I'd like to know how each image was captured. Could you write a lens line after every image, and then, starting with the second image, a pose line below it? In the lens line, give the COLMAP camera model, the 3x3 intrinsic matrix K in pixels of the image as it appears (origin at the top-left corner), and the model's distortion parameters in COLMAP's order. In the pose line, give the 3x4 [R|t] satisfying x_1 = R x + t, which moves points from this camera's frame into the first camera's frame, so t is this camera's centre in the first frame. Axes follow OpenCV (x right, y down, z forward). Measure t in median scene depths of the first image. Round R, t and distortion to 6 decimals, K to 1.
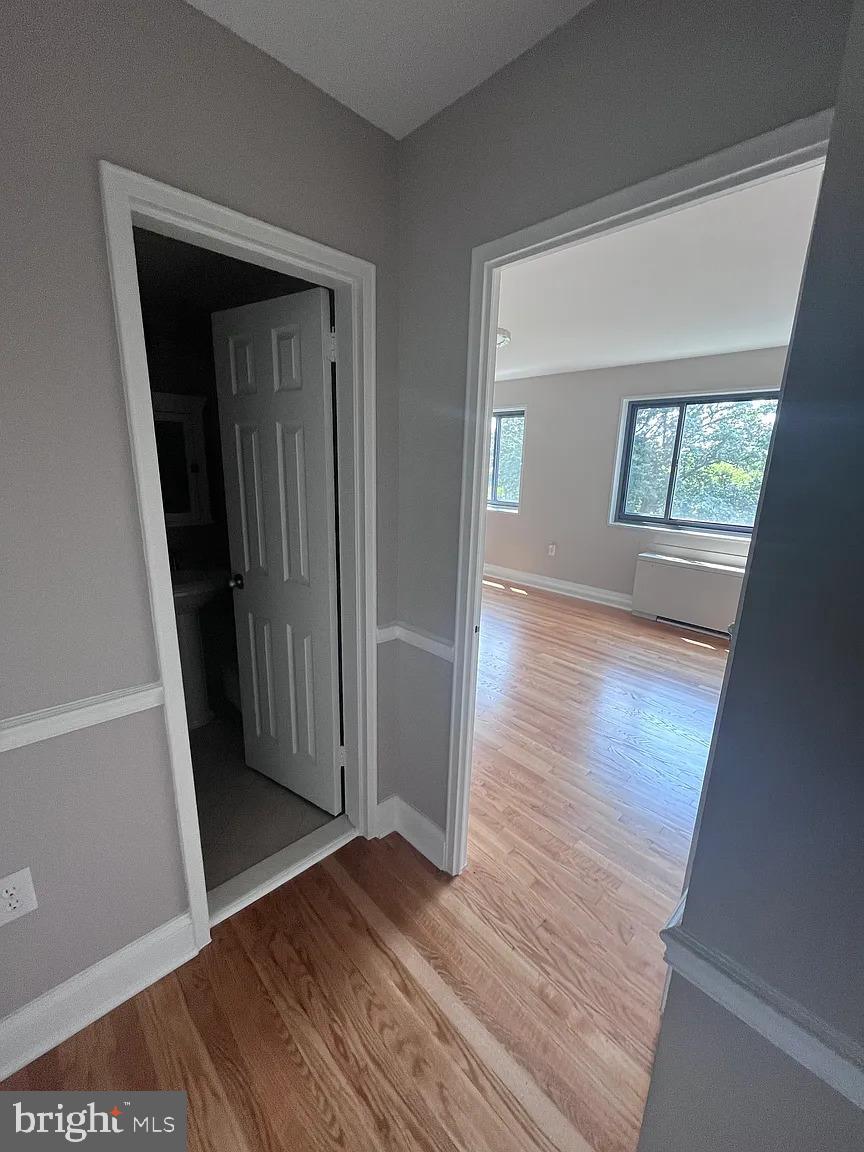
lens RADIAL K [[470.8, 0, 432.0], [0, 470.8, 576.0], [0, 0, 1]] dist [0.000501, -0.000018]
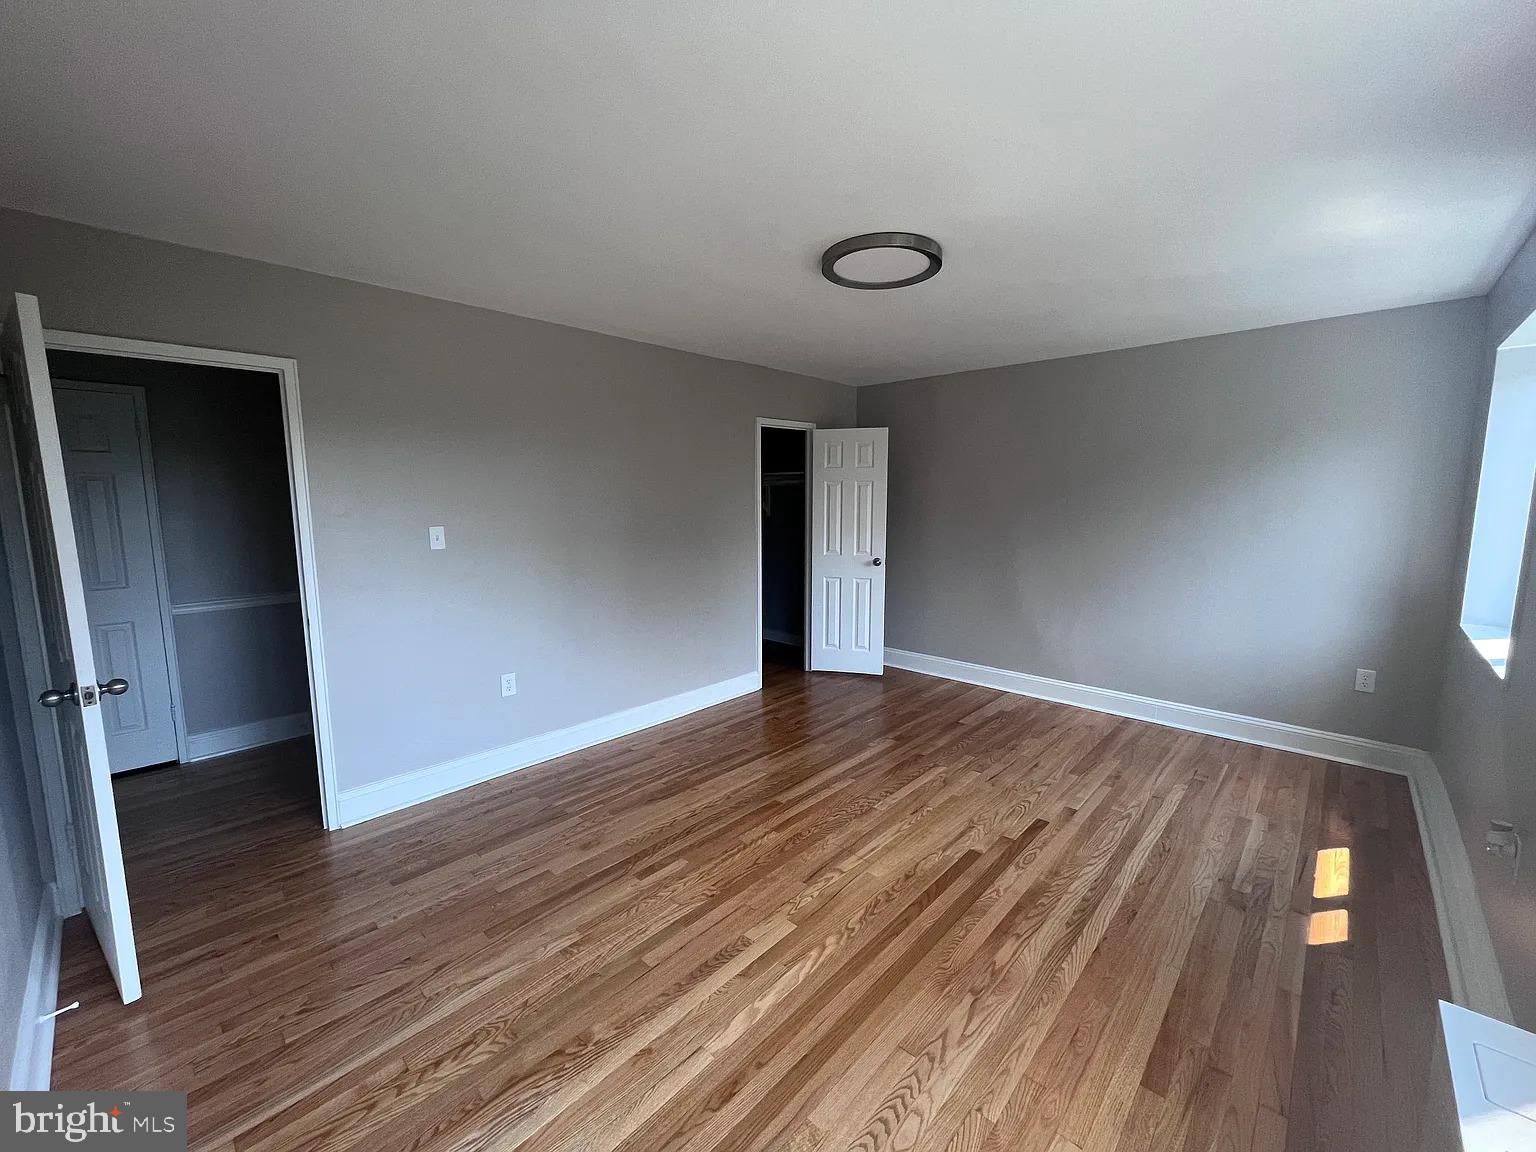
lens RADIAL K [[616.5, 0, 768.0], [0, 616.5, 576.0], [0, 0, 1]] dist [0.000483, 0.000005]
pose [[0.059025, 0.097763, -0.993458, 0.664957], [-0.235333, 0.968506, 0.081326, -0.162086], [0.970121, 0.228993, 0.080173, 0.739139]]
